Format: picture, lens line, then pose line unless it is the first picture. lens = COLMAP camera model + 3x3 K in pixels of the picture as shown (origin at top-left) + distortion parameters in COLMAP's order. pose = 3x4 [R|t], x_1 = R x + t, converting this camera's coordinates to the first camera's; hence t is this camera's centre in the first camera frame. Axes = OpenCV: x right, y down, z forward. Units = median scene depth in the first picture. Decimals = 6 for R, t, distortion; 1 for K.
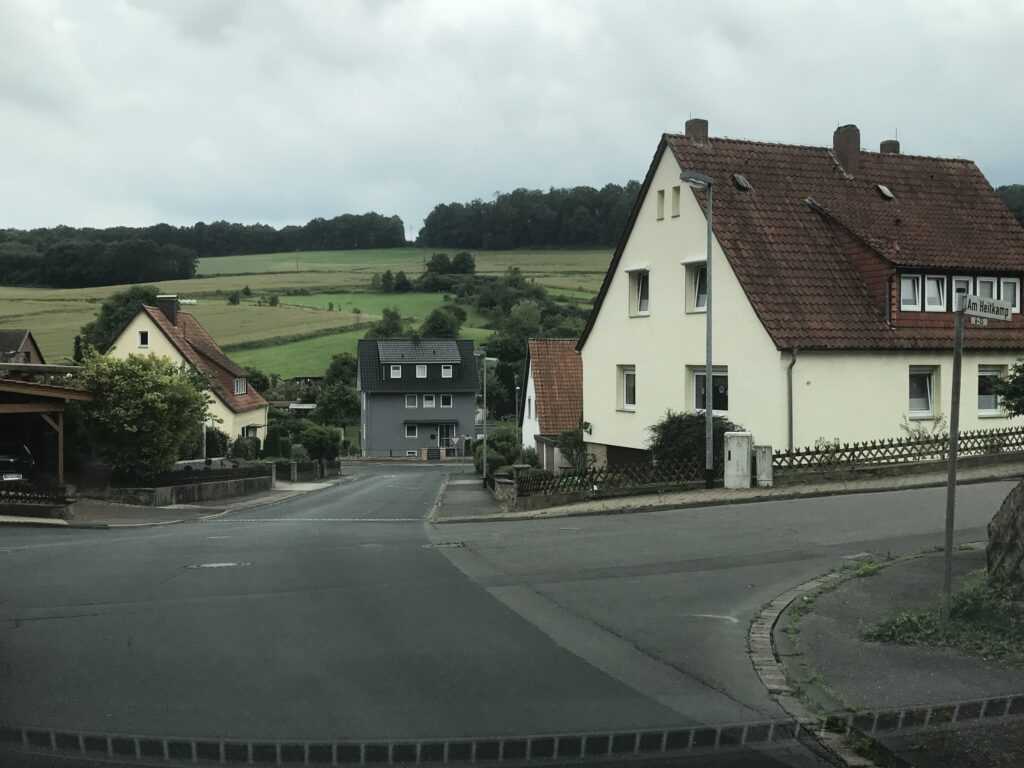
lens RADIAL K [[1228.3, 0, 512.0], [0, 1228.3, 384.0], [0, 0, 1]] dist [-0.011672, -0.018511]
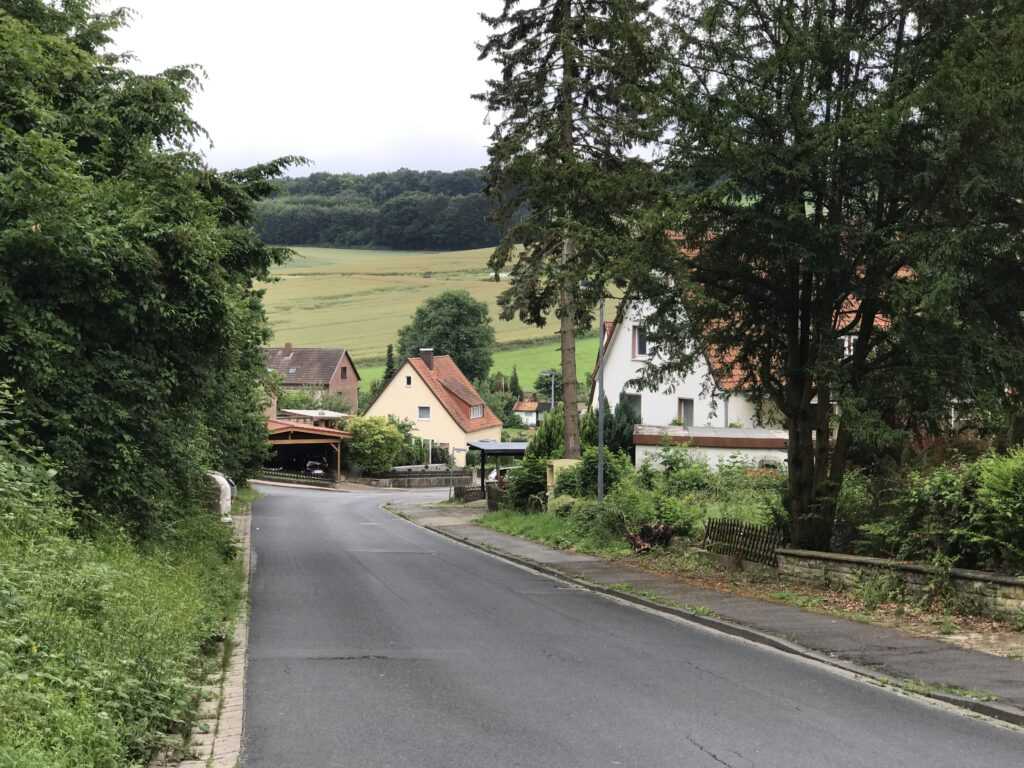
lens RADIAL K [[1695.3, 0, 512.0], [0, 1695.3, 384.0], [0, 0, 1]] dist [-0.682195, 3.379988]
pose [[0.958210, 0.013722, -0.285737, 0.231783], [-0.009149, 0.999808, 0.017334, -0.040498], [0.285920, -0.013995, 0.958151, -0.528470]]
